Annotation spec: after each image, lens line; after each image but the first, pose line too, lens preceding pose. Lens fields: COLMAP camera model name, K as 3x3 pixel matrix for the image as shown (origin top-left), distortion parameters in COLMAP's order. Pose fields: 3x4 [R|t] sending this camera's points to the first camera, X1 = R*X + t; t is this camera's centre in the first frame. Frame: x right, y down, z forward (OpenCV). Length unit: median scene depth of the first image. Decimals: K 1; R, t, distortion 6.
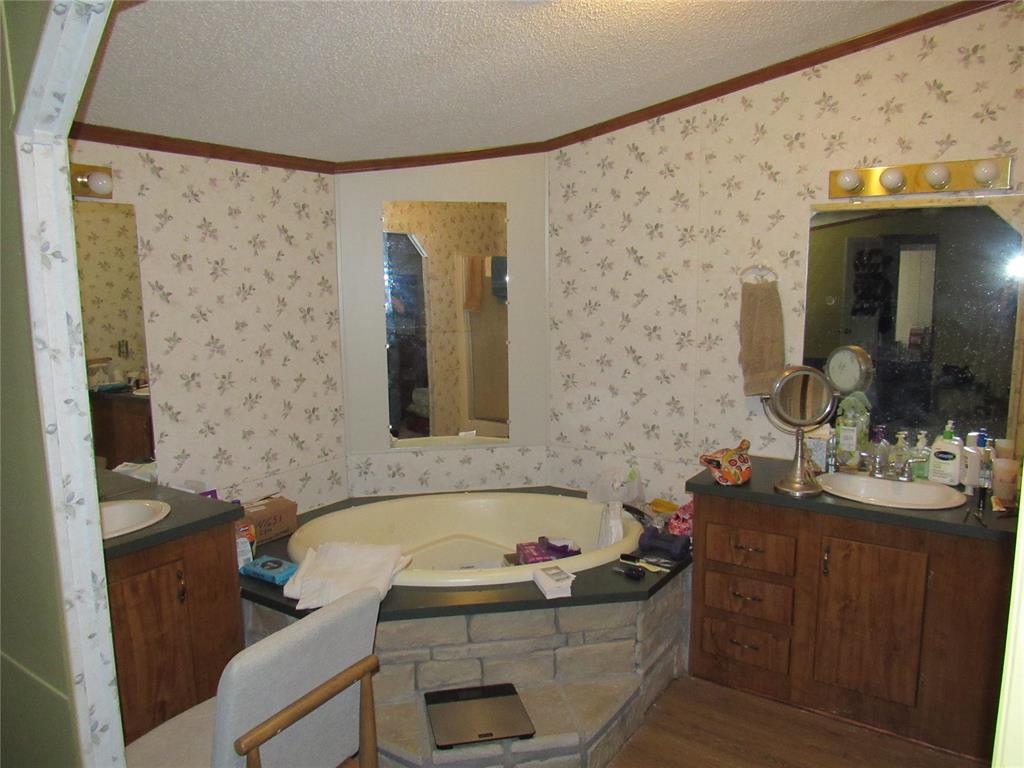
lens RADIAL K [[748.1, 0, 516.3], [0, 748.1, 380.7], [0, 0, 1]] dist [-0.000188, 0.002190]
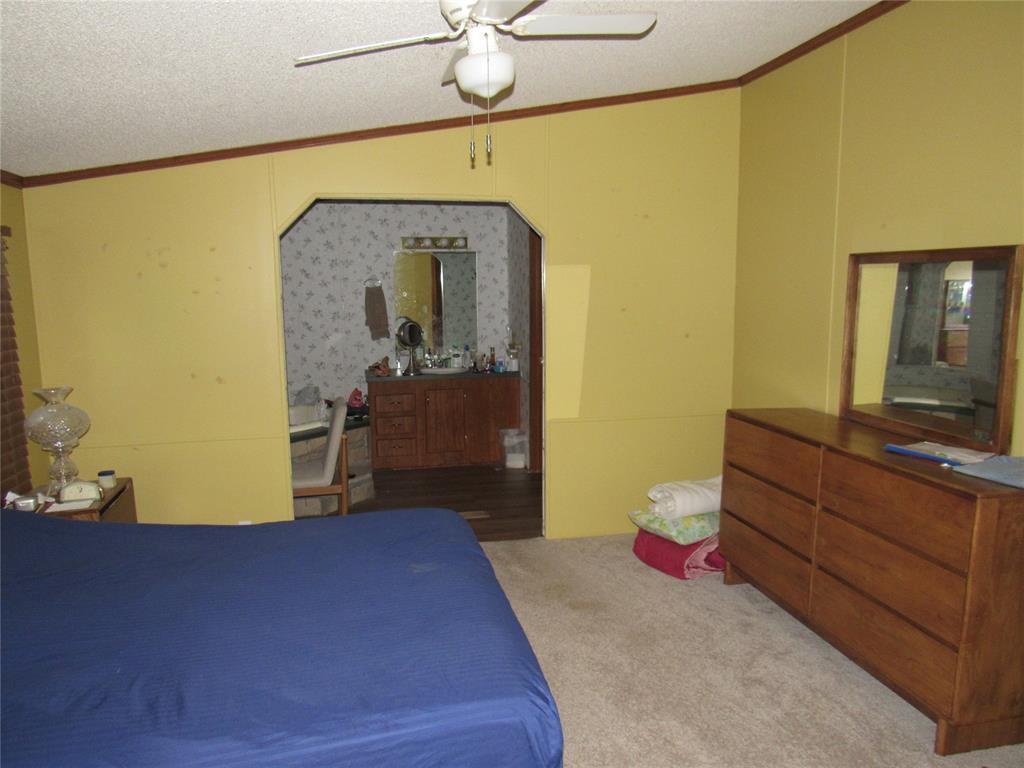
lens RADIAL K [[748.1, 0, 510.7], [0, 748.1, 385.6], [0, 0, 1]] dist [-0.000188, 0.002190]
pose [[0.692680, -0.102961, 0.713858, -0.914847], [0.109280, 0.993314, 0.037230, 0.107835], [-0.712918, 0.052222, 0.699300, -0.721627]]
